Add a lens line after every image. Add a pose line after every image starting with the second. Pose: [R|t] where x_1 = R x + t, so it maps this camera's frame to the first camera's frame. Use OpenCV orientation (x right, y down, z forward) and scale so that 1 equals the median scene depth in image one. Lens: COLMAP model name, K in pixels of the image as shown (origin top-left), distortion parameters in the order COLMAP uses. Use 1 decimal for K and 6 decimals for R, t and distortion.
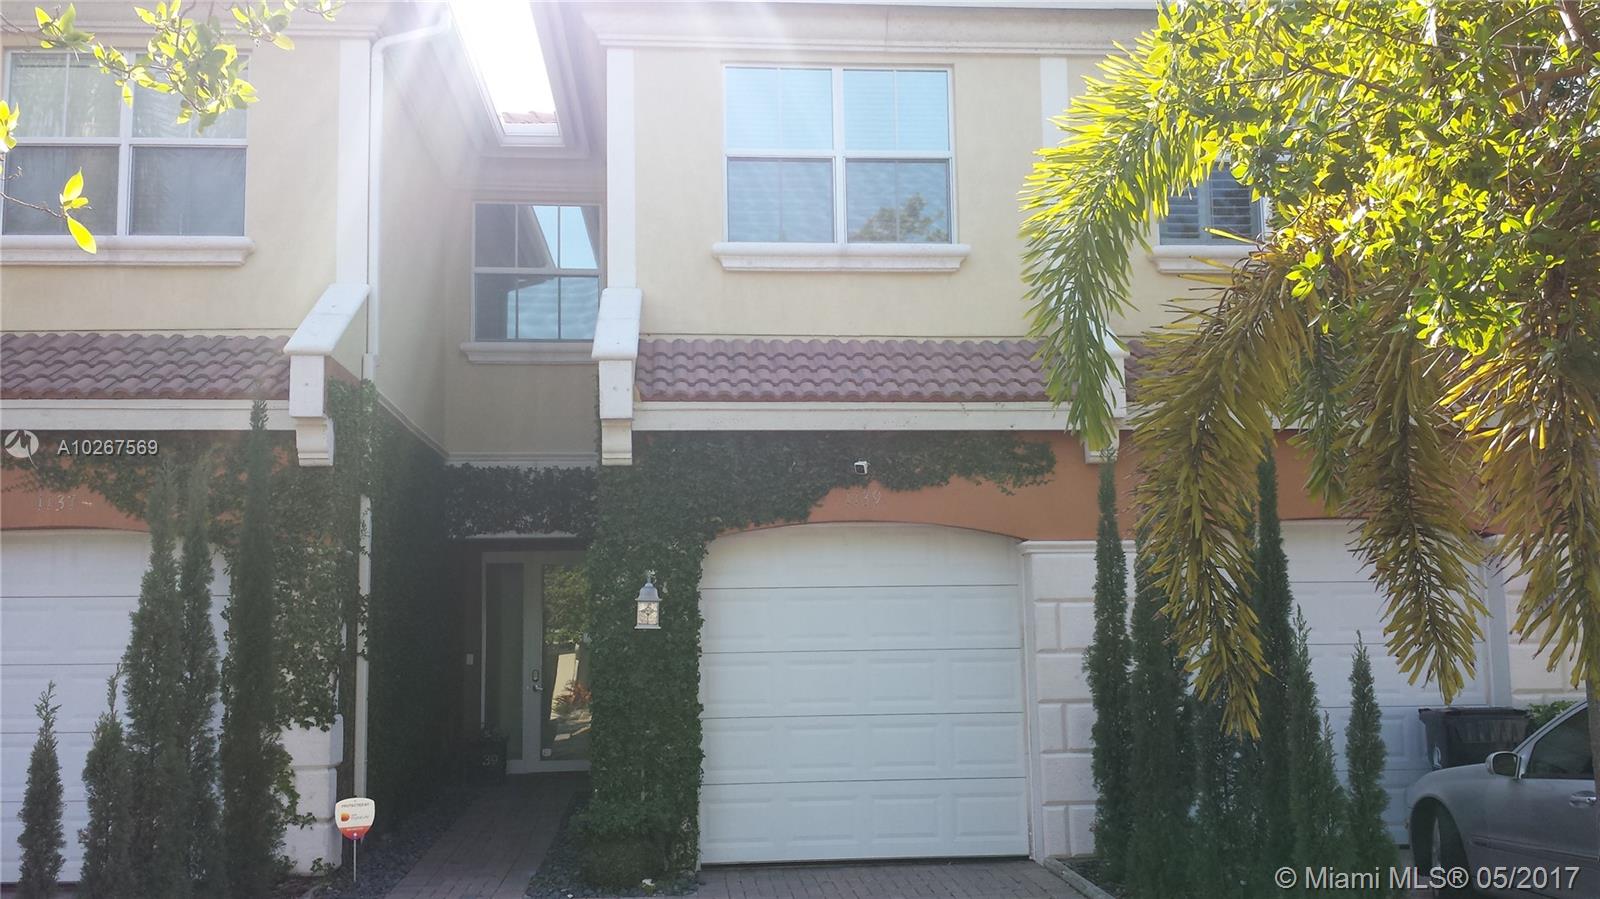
lens RADIAL K [[1457.1, 0, 798.1], [0, 1457.1, 442.7], [0, 0, 1]] dist [0.067796, -0.229318]
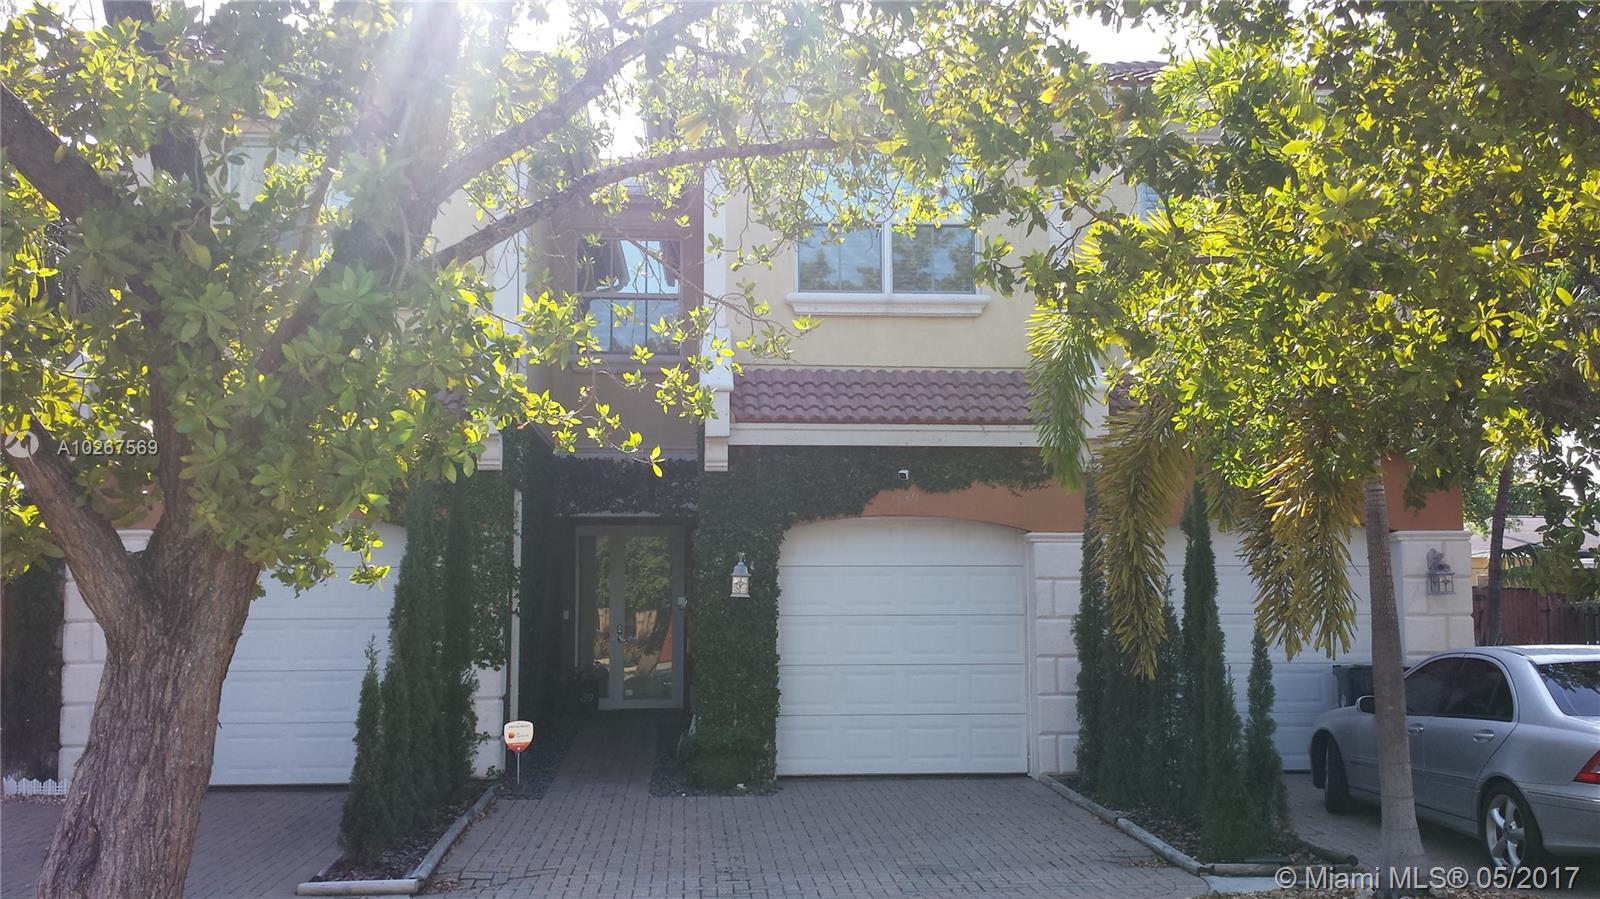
lens RADIAL K [[1457.1, 0, 801.2], [0, 1457.1, 459.1], [0, 0, 1]] dist [0.067796, -0.229318]
pose [[0.999907, 0.012178, -0.006091, -0.040290], [-0.011910, 0.999032, 0.042350, -0.051127], [0.006601, -0.042274, 0.999084, -0.297517]]
